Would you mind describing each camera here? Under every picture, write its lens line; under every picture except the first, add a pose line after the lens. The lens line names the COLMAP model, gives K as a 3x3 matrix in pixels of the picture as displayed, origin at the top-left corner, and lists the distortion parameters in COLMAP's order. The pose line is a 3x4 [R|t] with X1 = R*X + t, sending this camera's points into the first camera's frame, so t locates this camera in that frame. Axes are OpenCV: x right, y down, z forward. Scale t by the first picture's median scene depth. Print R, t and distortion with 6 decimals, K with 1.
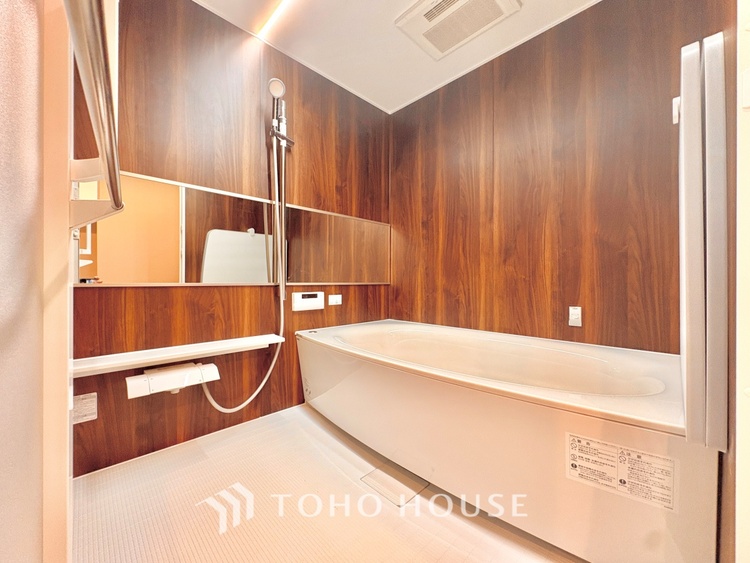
lens RADIAL K [[298.8, 0, 376.2], [0, 298.8, 282.6], [0, 0, 1]] dist [0.001057, -0.000452]
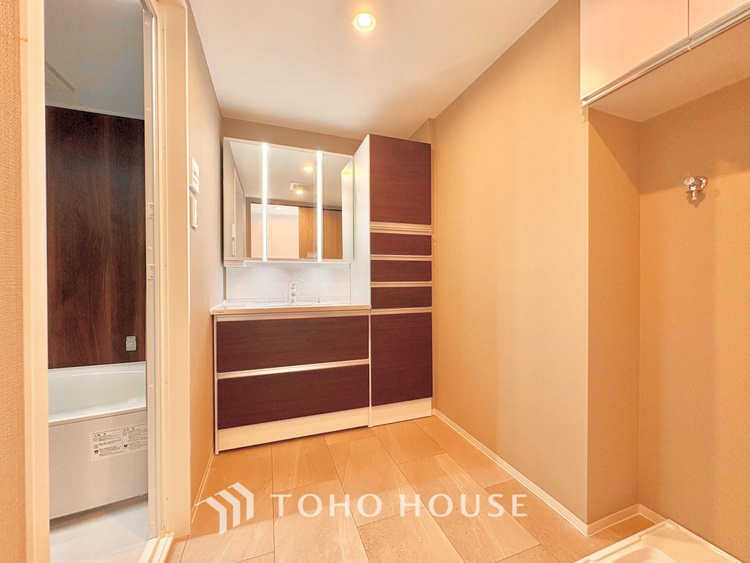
lens RADIAL K [[298.8, 0, 376.8], [0, 298.8, 283.2], [0, 0, 1]] dist [0.001057, -0.000452]
pose [[0.417842, -0.010537, 0.908459, -0.174623], [0.004275, 0.999944, 0.009631, -0.317473], [-0.908510, -0.000141, 0.417864, -1.078304]]
